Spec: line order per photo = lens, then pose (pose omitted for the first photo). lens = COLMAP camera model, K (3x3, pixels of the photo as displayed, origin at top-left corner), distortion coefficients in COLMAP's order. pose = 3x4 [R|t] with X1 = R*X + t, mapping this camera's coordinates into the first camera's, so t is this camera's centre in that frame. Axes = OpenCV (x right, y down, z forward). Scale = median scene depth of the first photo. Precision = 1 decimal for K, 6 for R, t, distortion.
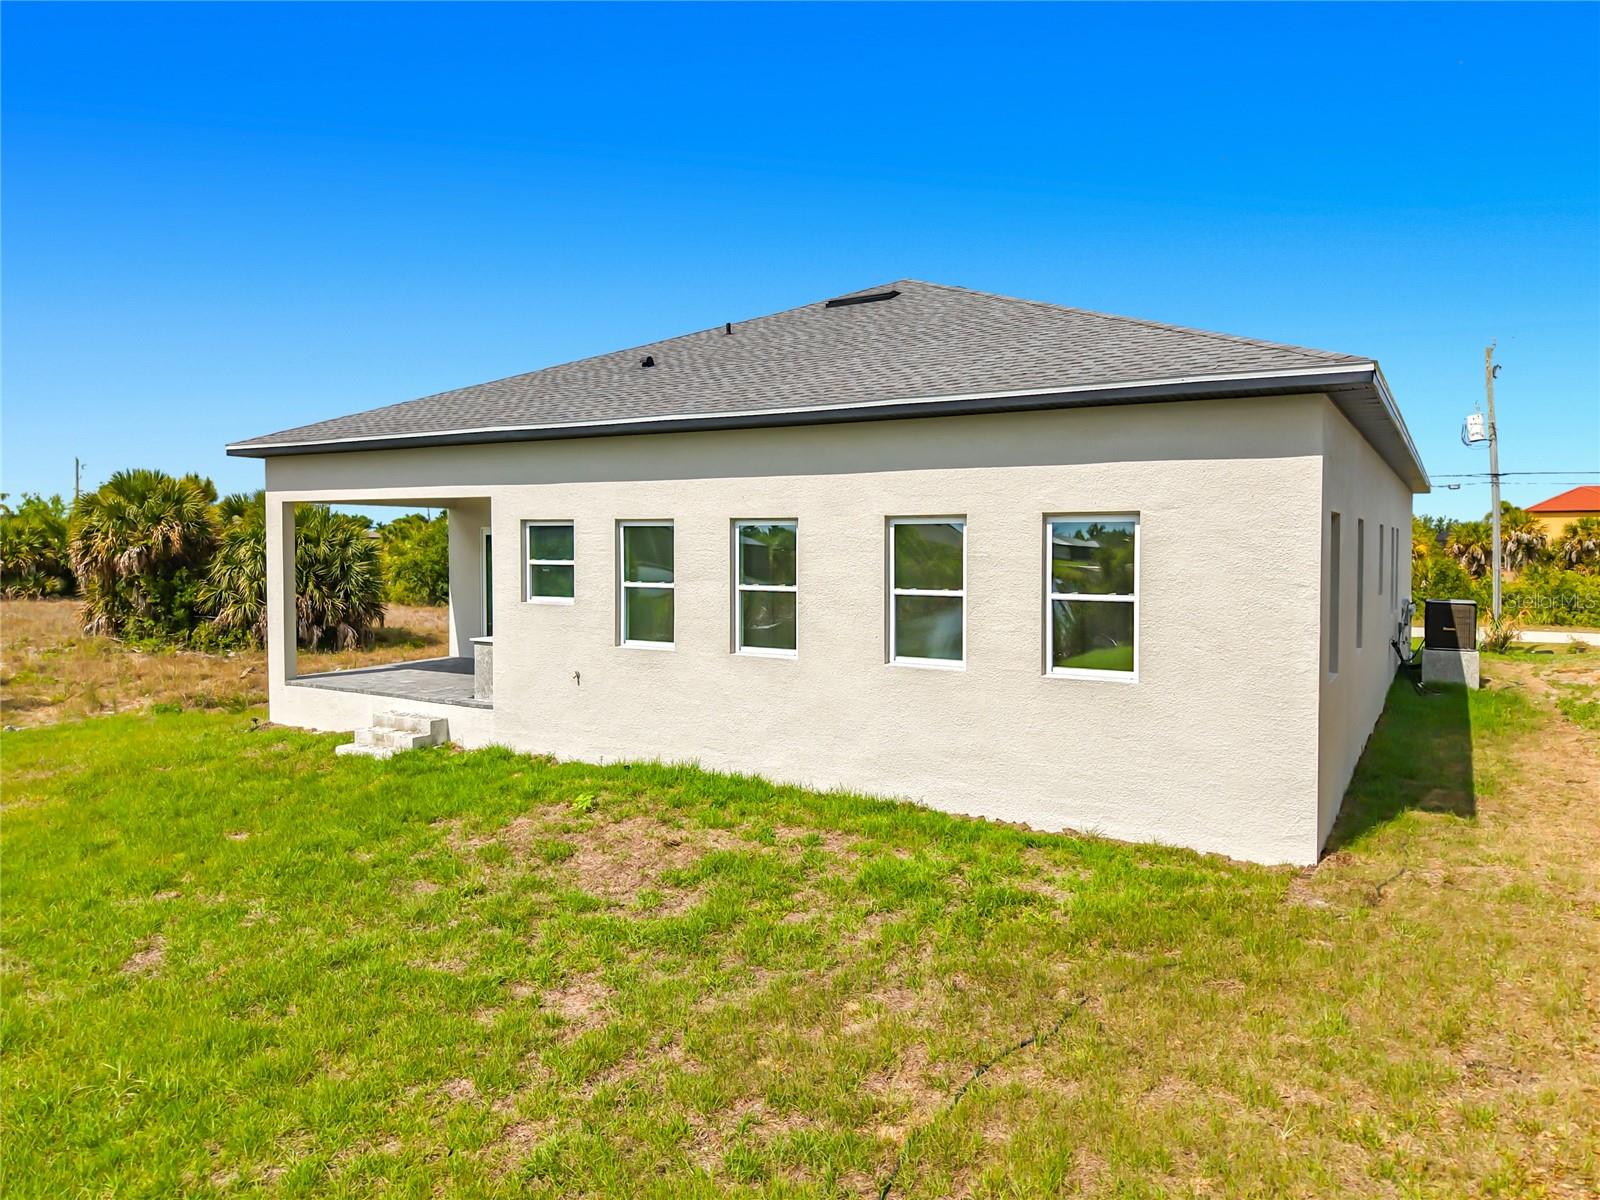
lens RADIAL K [[1086.1, 0, 792.4], [0, 1086.1, 577.2], [0, 0, 1]] dist [0.023551, -0.033150]
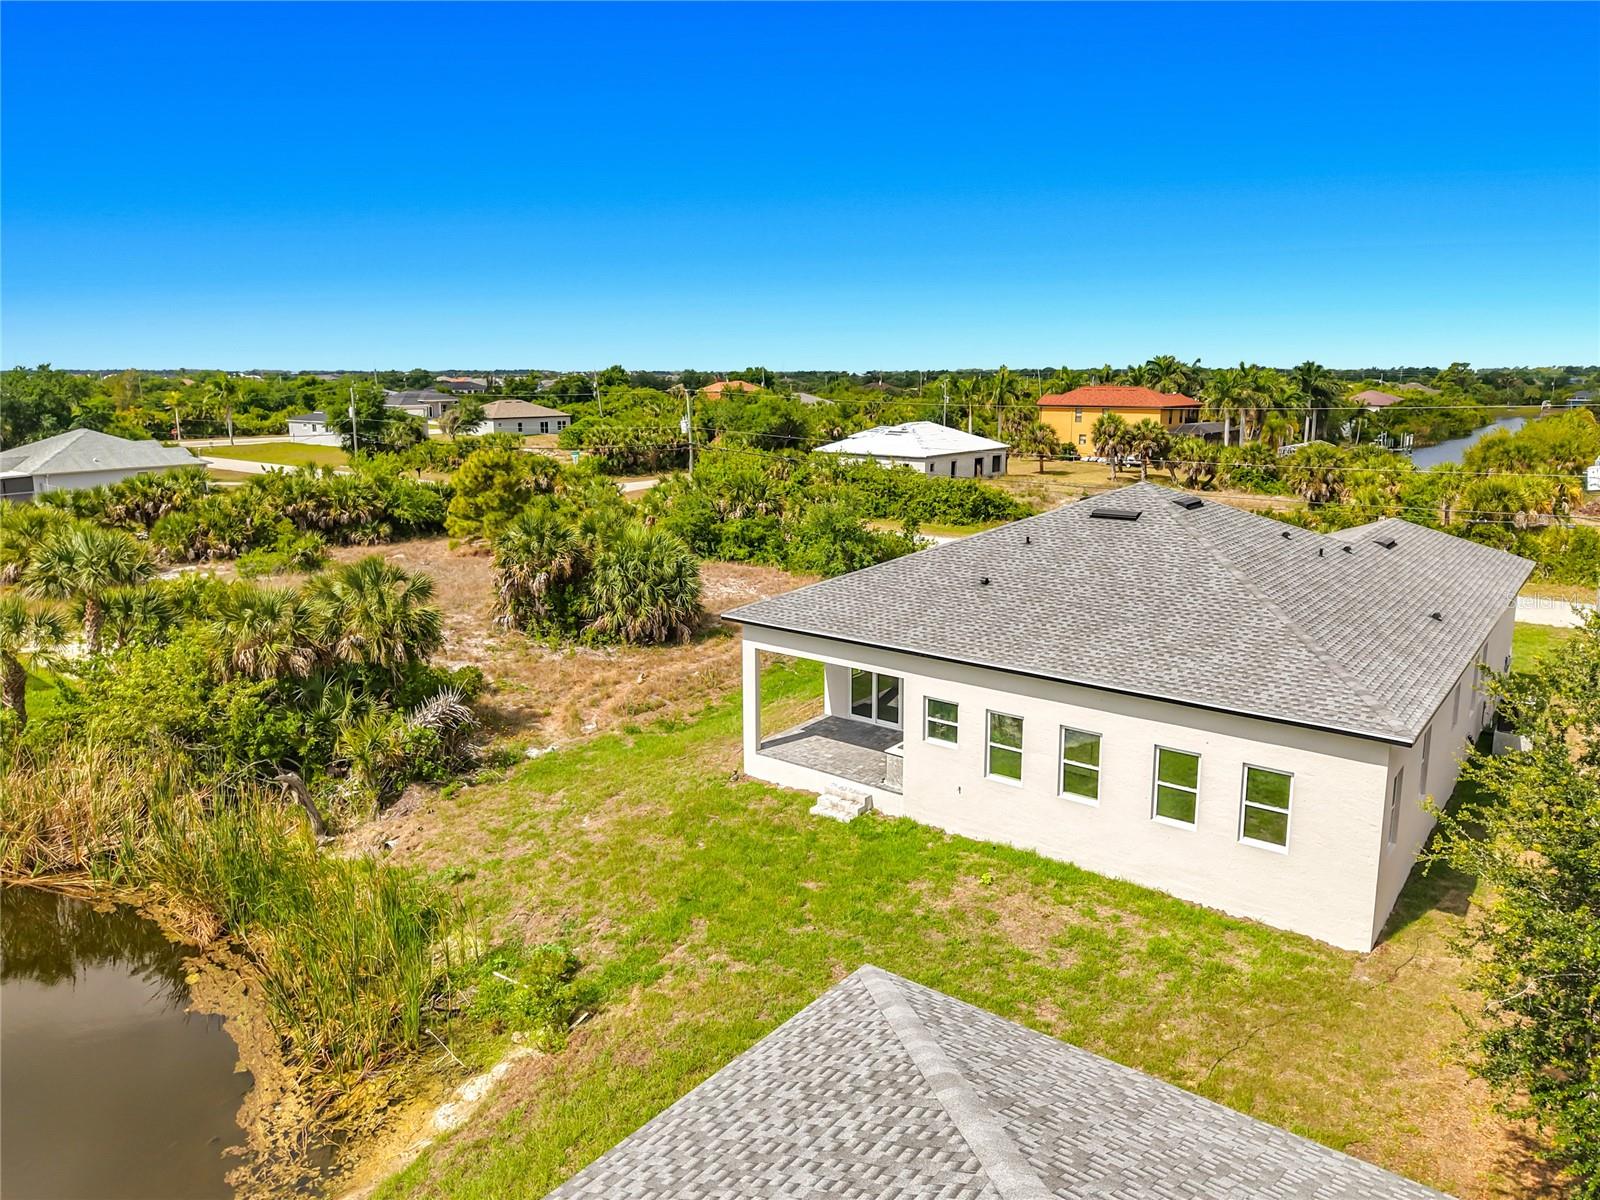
lens RADIAL K [[1099.1, 0, 796.2], [0, 1099.1, 561.0], [0, 0, 1]] dist [0.050597, -0.082729]
pose [[0.993362, 0.017353, -0.113710, -0.305724], [-0.001457, 0.990375, 0.138404, -0.611653], [0.115017, -0.137320, 0.983826, -0.883271]]
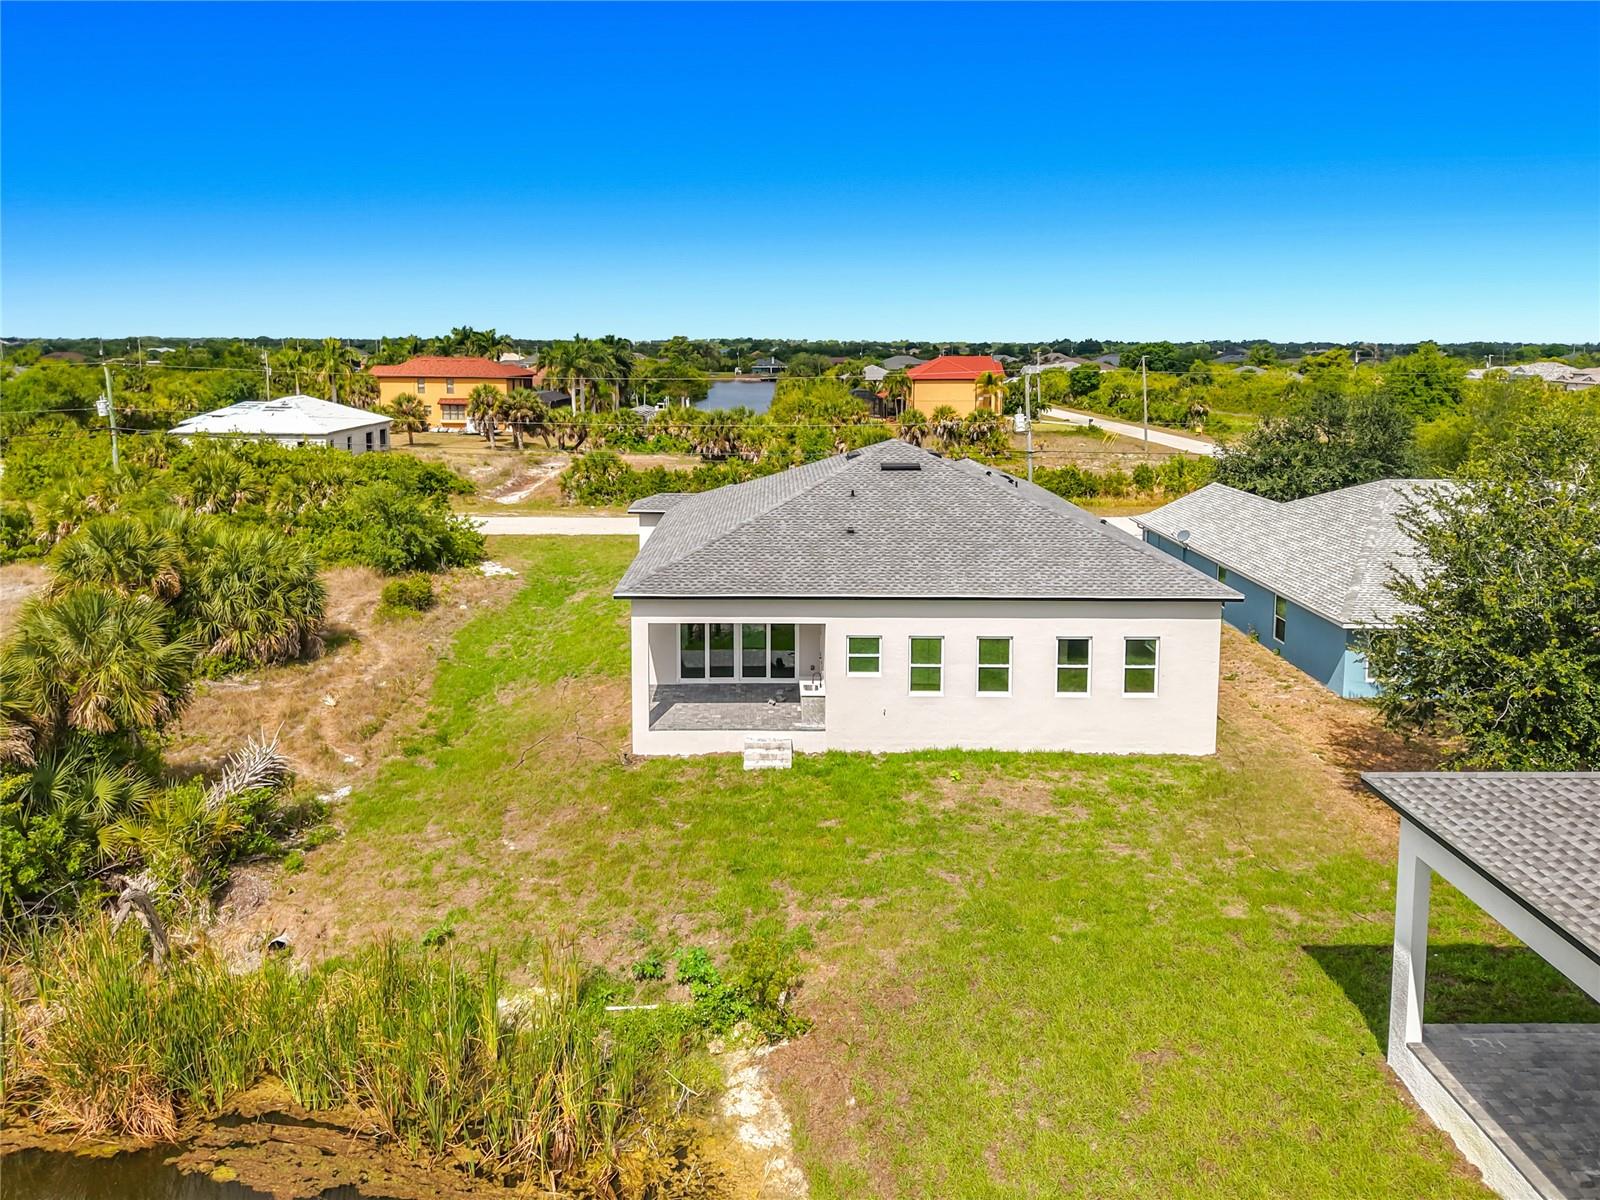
lens RADIAL K [[1119.0, 0, 784.0], [0, 1119.0, 467.2], [0, 0, 1]] dist [0.037869, -0.035291]
pose [[0.848518, -0.055949, 0.526200, -1.646509], [0.013482, 0.996358, 0.084199, -0.621187], [-0.528994, -0.064351, 0.846182, -0.734219]]
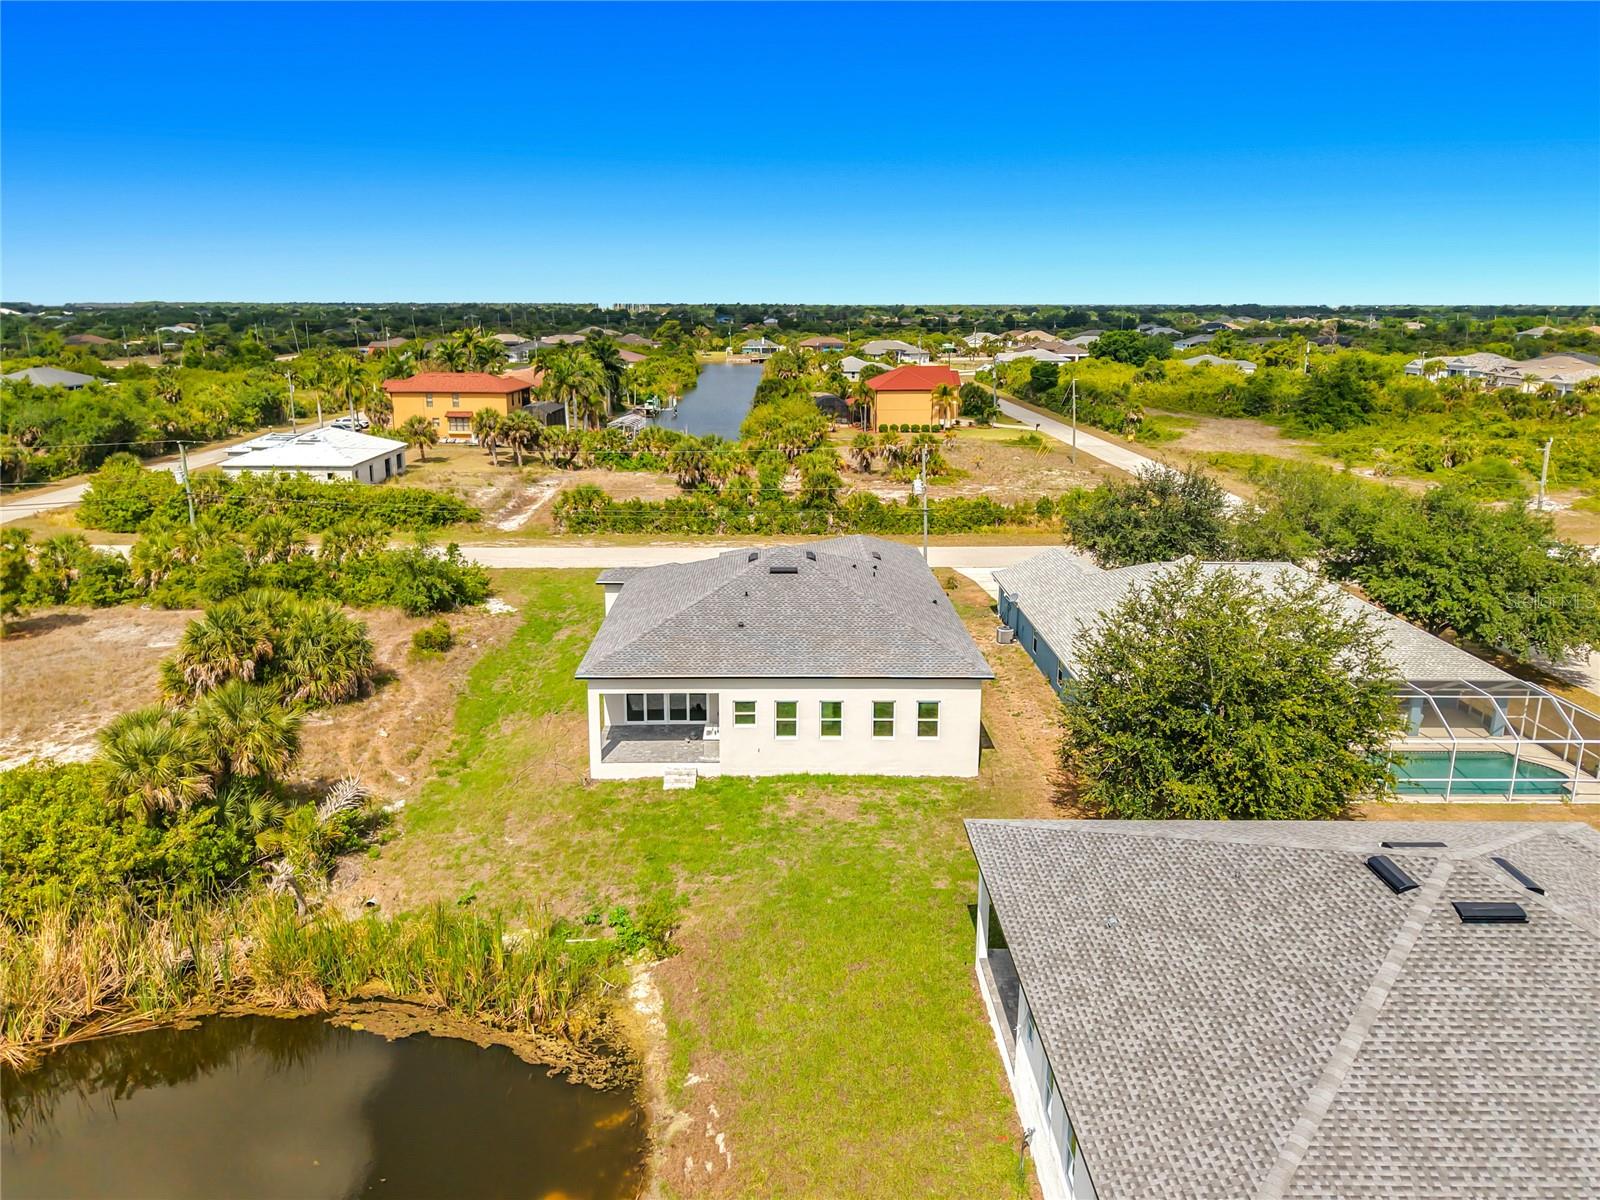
lens RADIAL K [[1089.2, 0, 782.2], [0, 1089.2, 546.6], [0, 0, 1]] dist [0.063757, -0.107054]
pose [[0.849049, -0.114541, 0.515749, -1.900354], [0.016023, 0.981349, 0.191566, -1.208487], [-0.528072, -0.154385, 0.835048, -1.722828]]
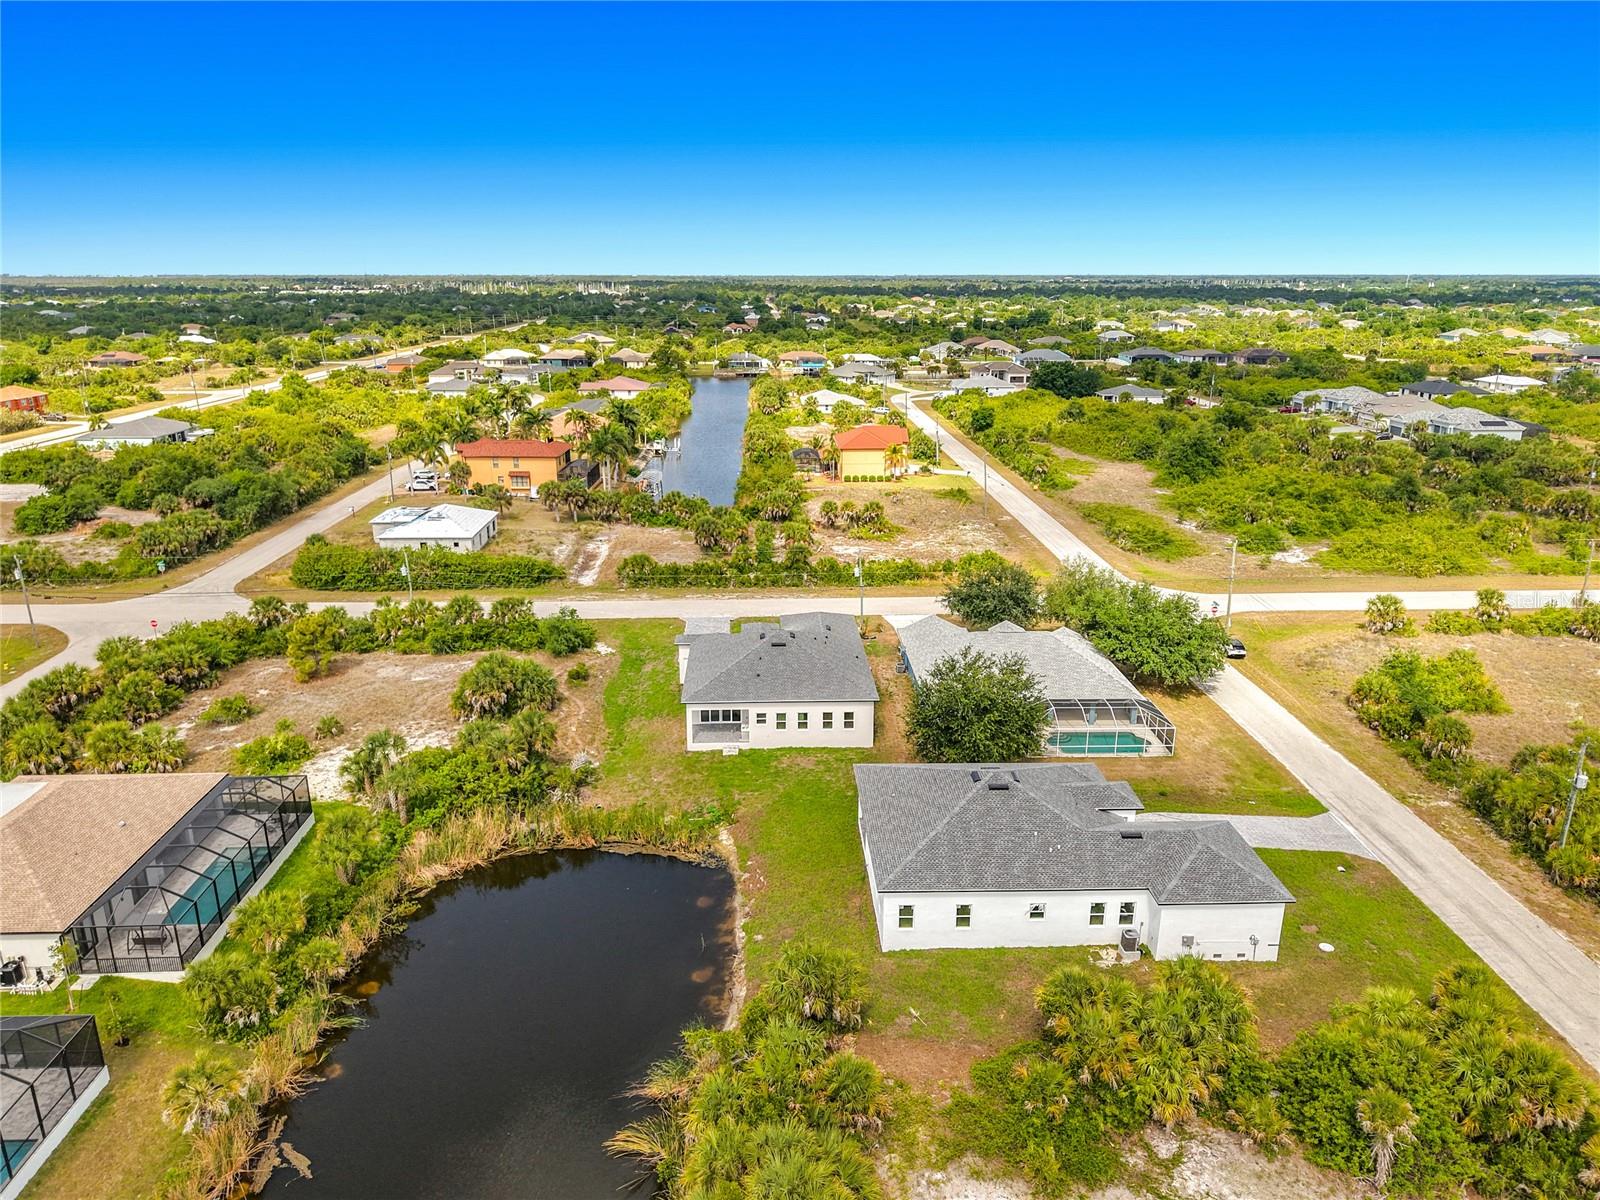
lens RADIAL K [[1085.7, 0, 797.4], [0, 1085.7, 574.4], [0, 0, 1]] dist [0.136862, -0.275927]
pose [[0.831557, -0.147854, 0.535399, -3.819821], [0.016864, 0.970196, 0.241733, -2.711970], [-0.555183, -0.191985, 0.809267, -4.671130]]
